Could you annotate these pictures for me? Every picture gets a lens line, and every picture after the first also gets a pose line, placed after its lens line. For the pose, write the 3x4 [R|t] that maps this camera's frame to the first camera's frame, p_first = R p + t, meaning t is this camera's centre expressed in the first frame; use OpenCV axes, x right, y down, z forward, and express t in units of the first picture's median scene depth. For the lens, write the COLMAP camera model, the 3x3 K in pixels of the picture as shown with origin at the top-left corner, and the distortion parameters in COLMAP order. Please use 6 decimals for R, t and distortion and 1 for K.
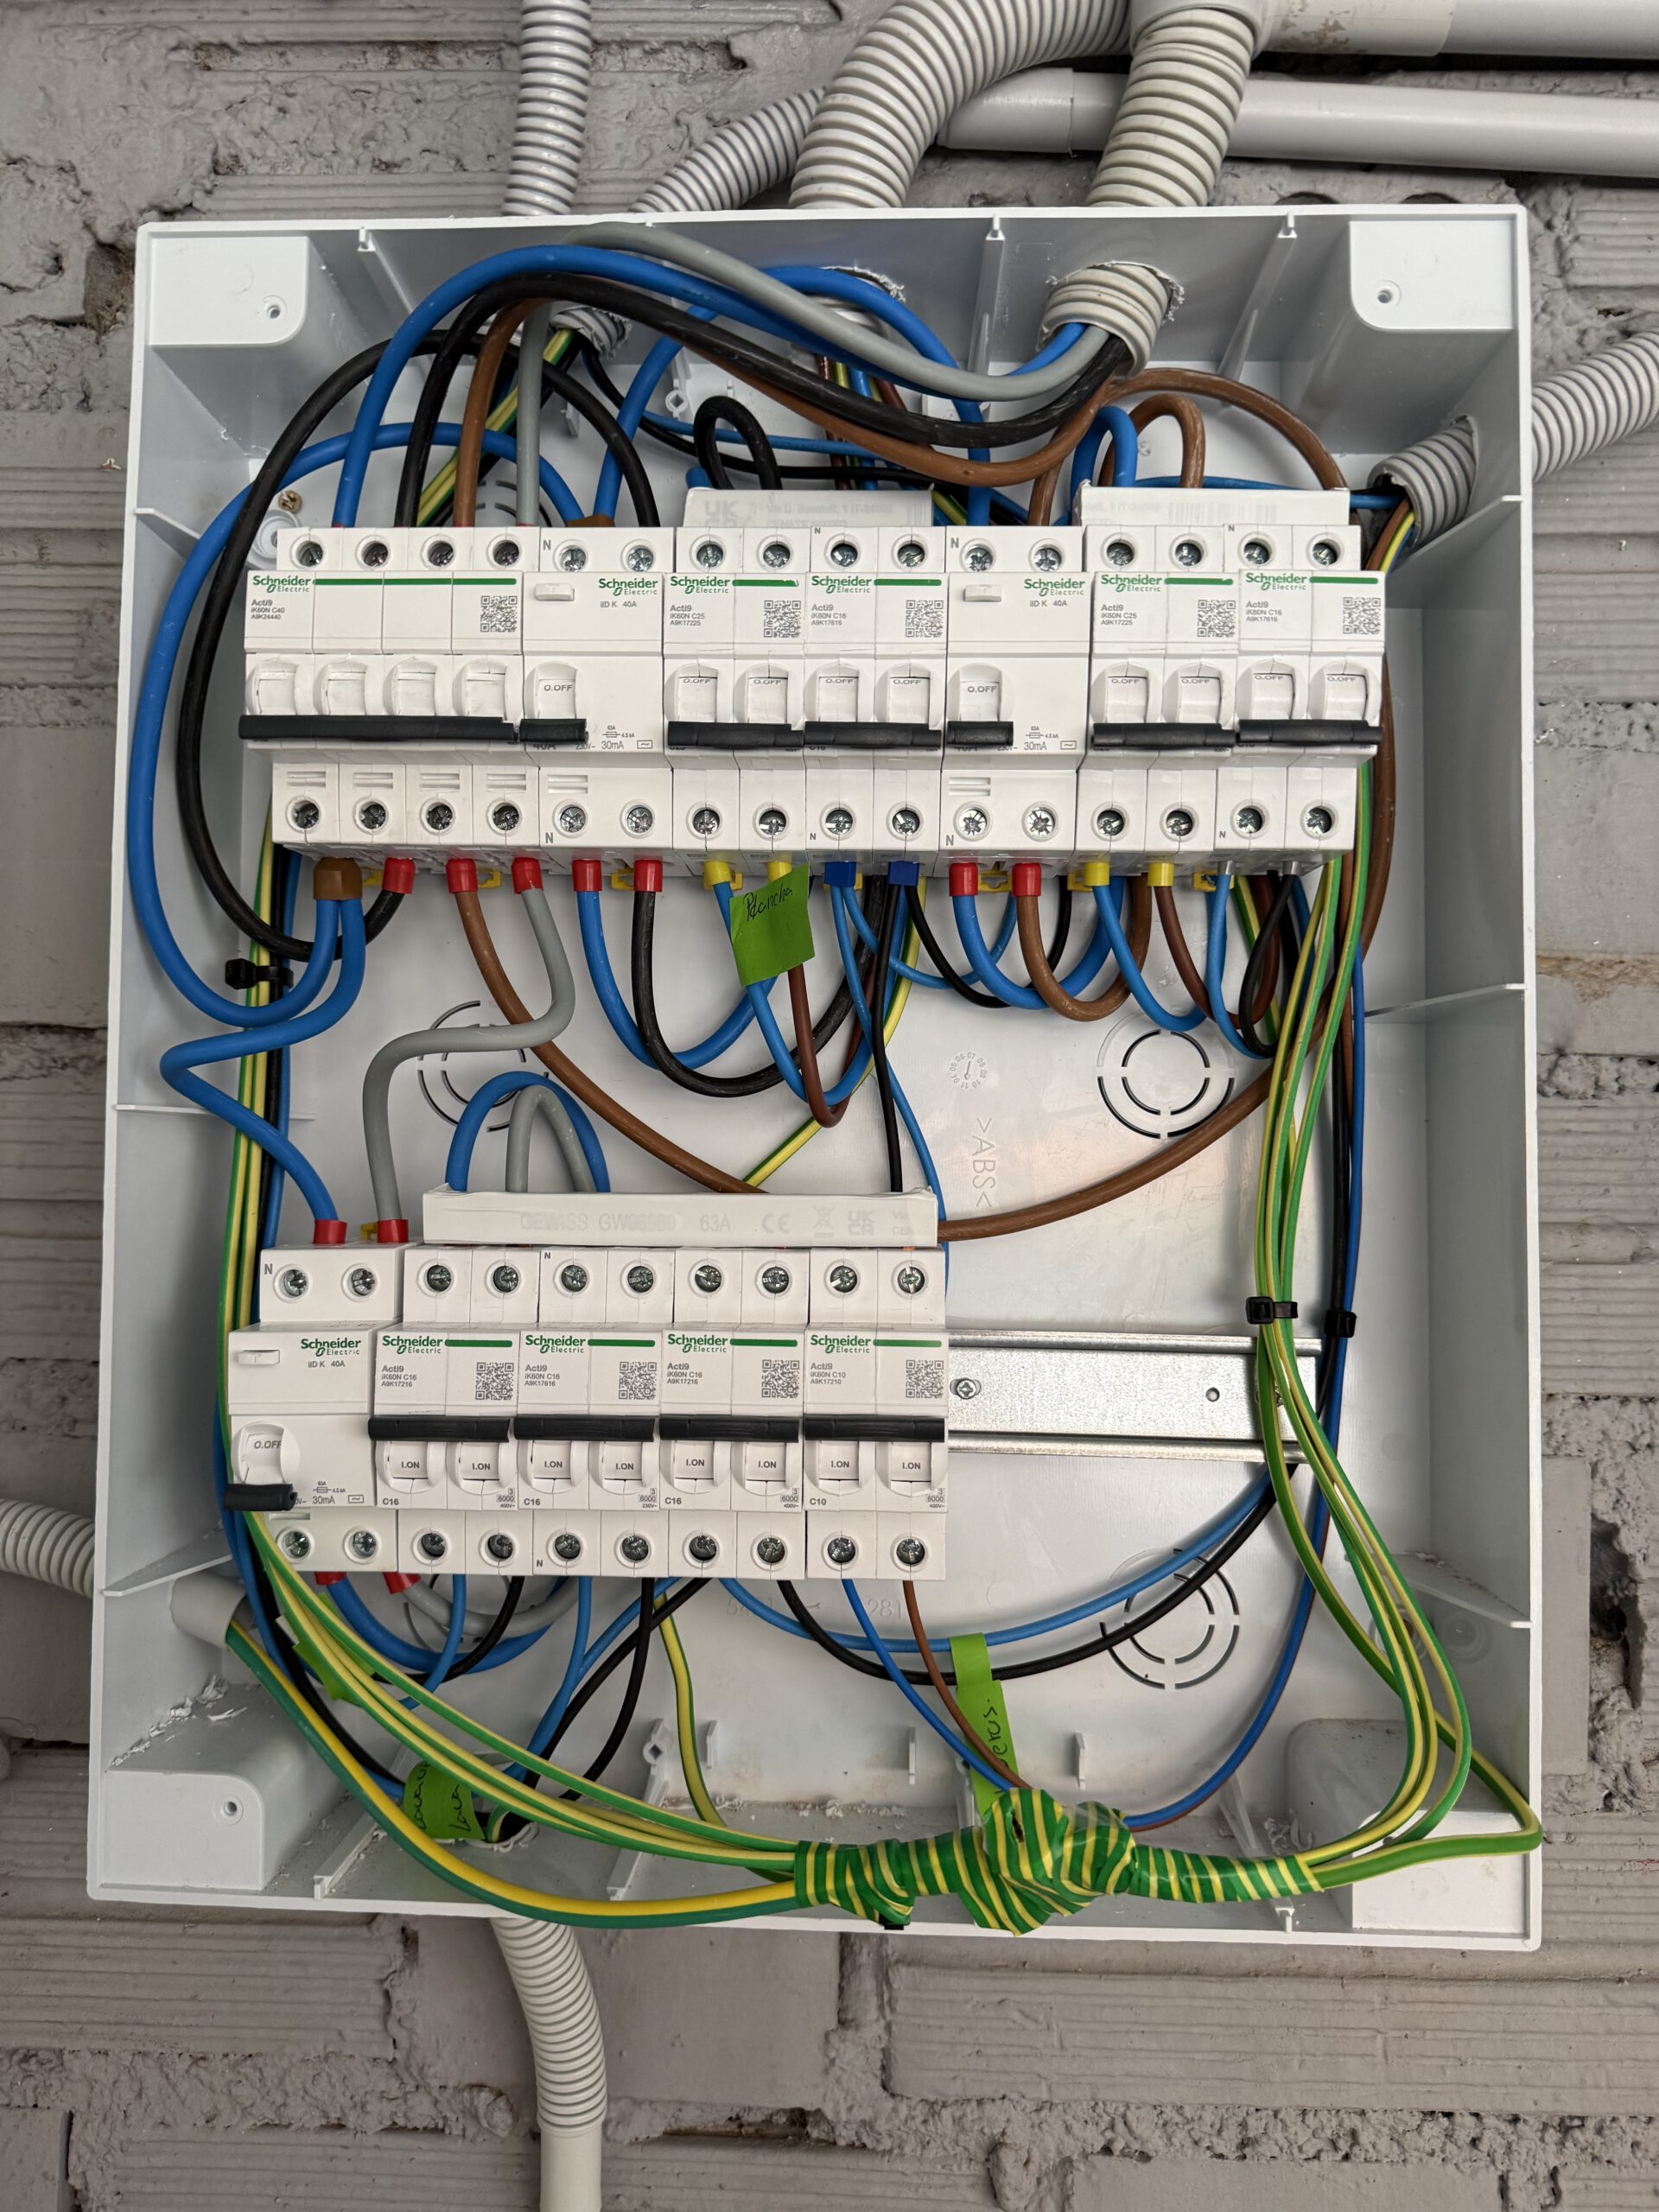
lens RADIAL K [[1543.5, 0, 829.5], [0, 1543.5, 1106.0], [0, 0, 1]] dist [0.048981, -0.057575]
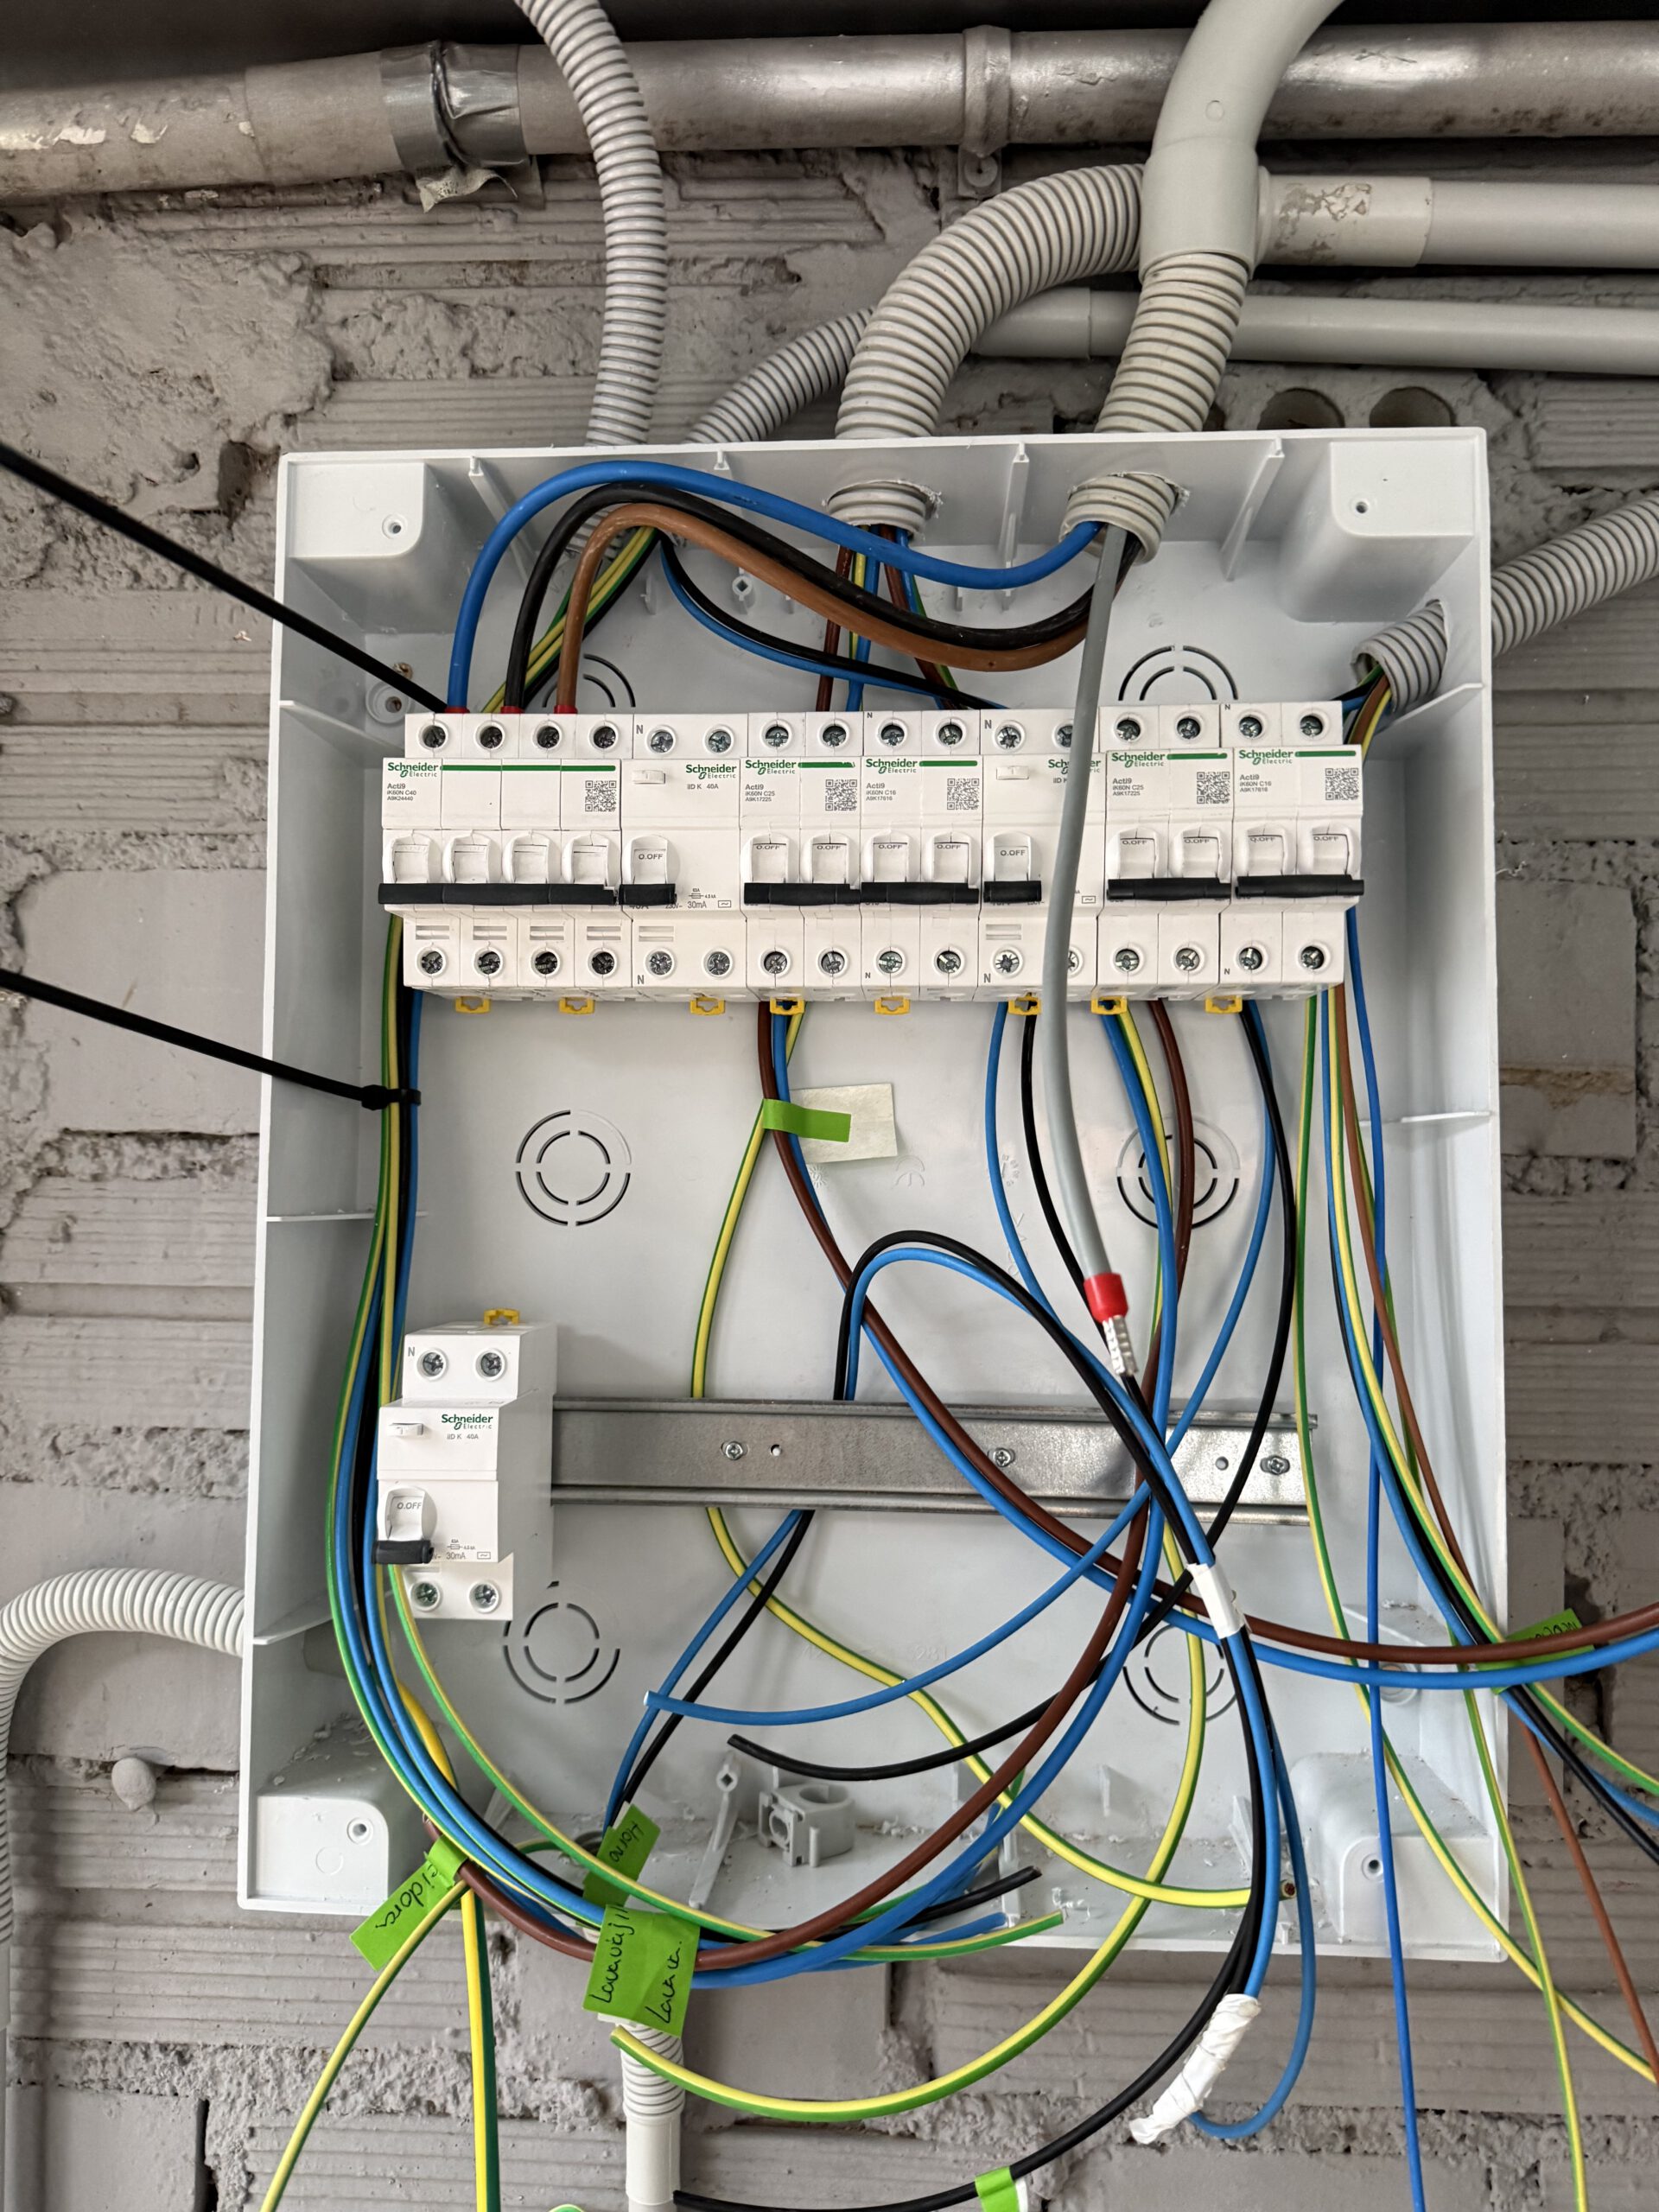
lens RADIAL K [[1546.5, 0, 826.6], [0, 1546.5, 1143.4], [0, 0, 1]] dist [0.001233, 0.000921]
pose [[0.999713, -0.003506, -0.023711, -0.011270], [0.003059, 0.999818, -0.018851, -0.023205], [0.023773, 0.018773, 0.999541, -0.122721]]
